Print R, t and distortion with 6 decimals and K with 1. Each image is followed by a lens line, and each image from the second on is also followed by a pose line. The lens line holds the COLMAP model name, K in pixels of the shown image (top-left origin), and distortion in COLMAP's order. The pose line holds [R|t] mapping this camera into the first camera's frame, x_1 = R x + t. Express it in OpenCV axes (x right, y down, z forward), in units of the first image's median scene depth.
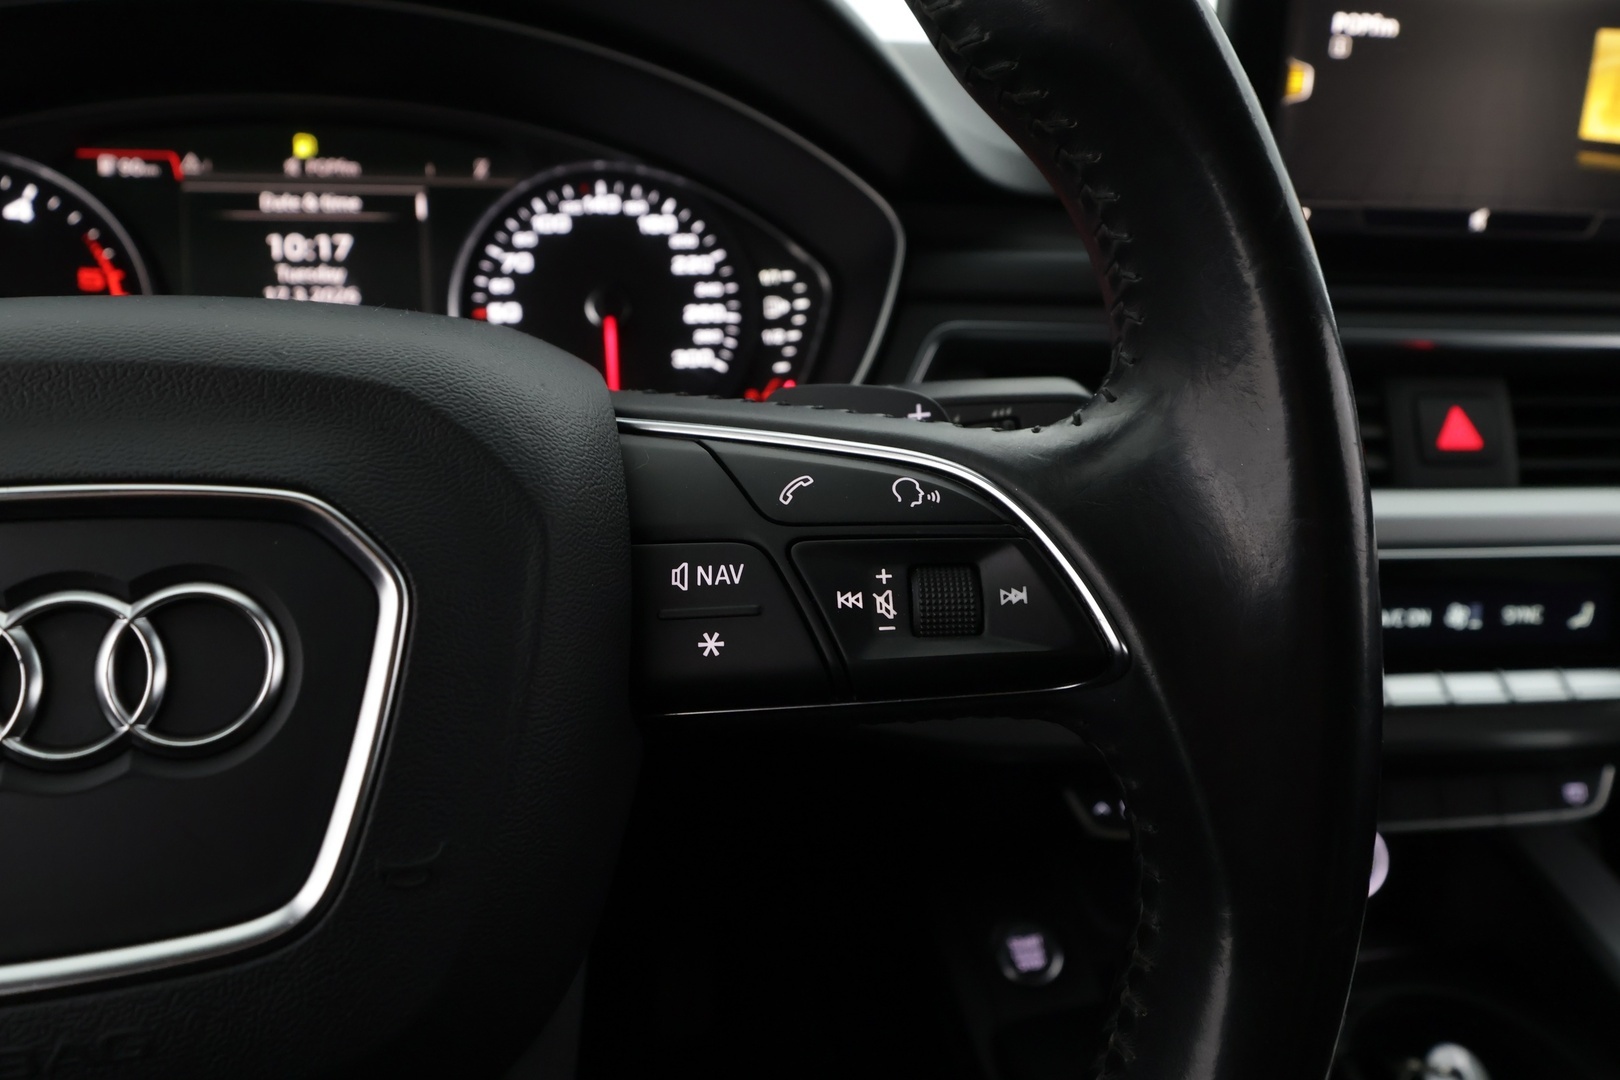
lens RADIAL K [[1304.6, 0, 810.0], [0, 1304.6, 540.0], [0, 0, 1]] dist [-0.006177, -0.004526]
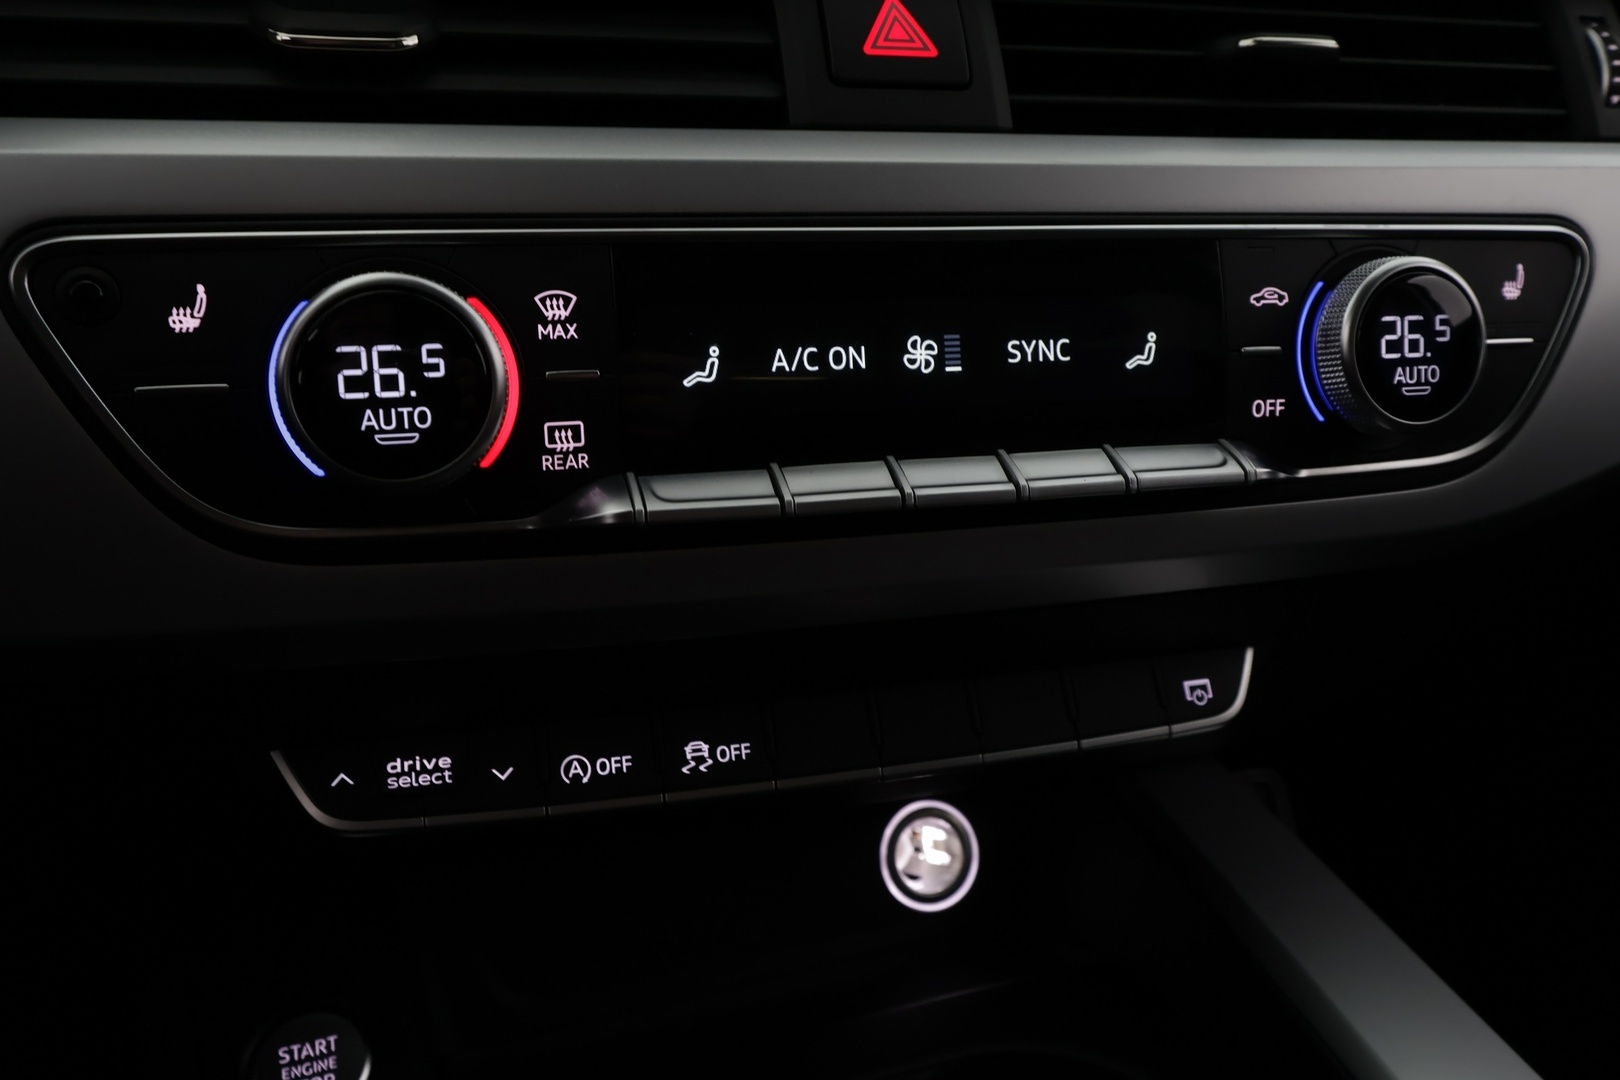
lens RADIAL K [[1304.6, 0, 810.0], [0, 1304.6, 540.0], [0, 0, 1]] dist [-0.006177, -0.004526]
pose [[0.986647, -0.067017, 0.148446, 0.358517], [0.078232, 0.994401, -0.071044, 0.170460], [-0.142853, 0.081709, 0.986365, 0.459649]]
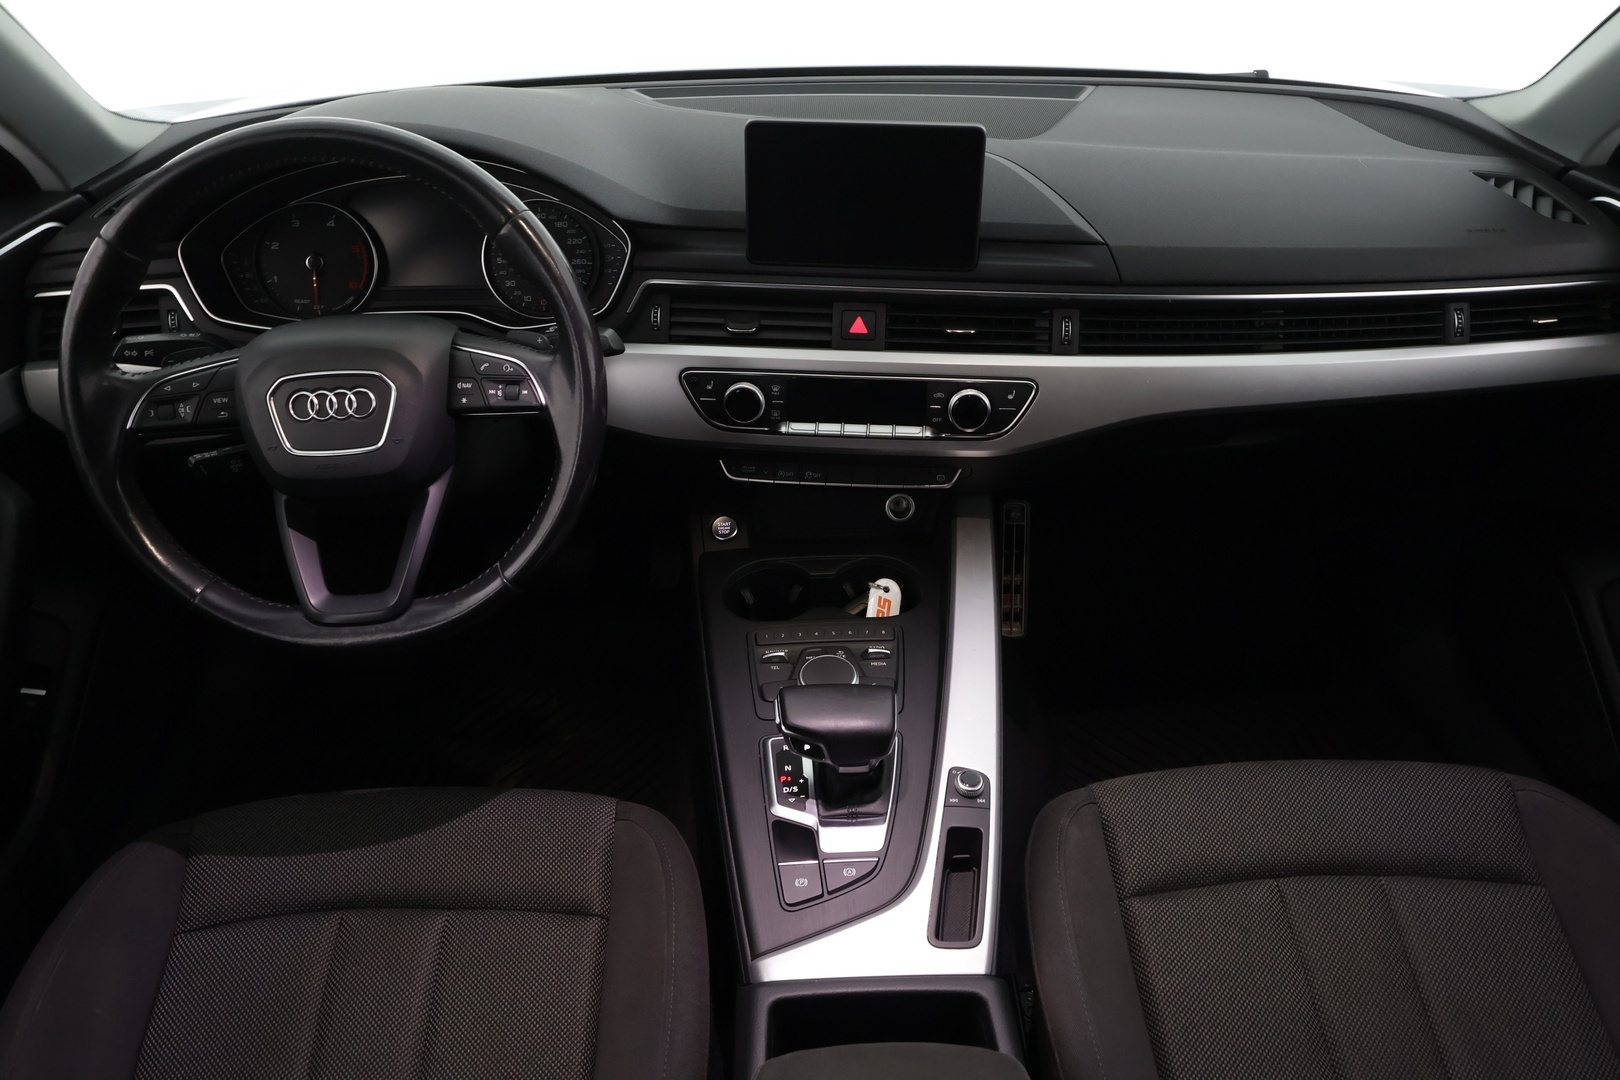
lens RADIAL K [[1272.5, 0, 810.0], [0, 1272.5, 540.0], [0, 0, 1]] dist [0.001531, -0.000941]
pose [[0.976481, 0.082001, -0.199402, 0.910010], [-0.037288, 0.975144, 0.218412, -0.207048], [0.212355, -0.205840, 0.955267, -1.397199]]
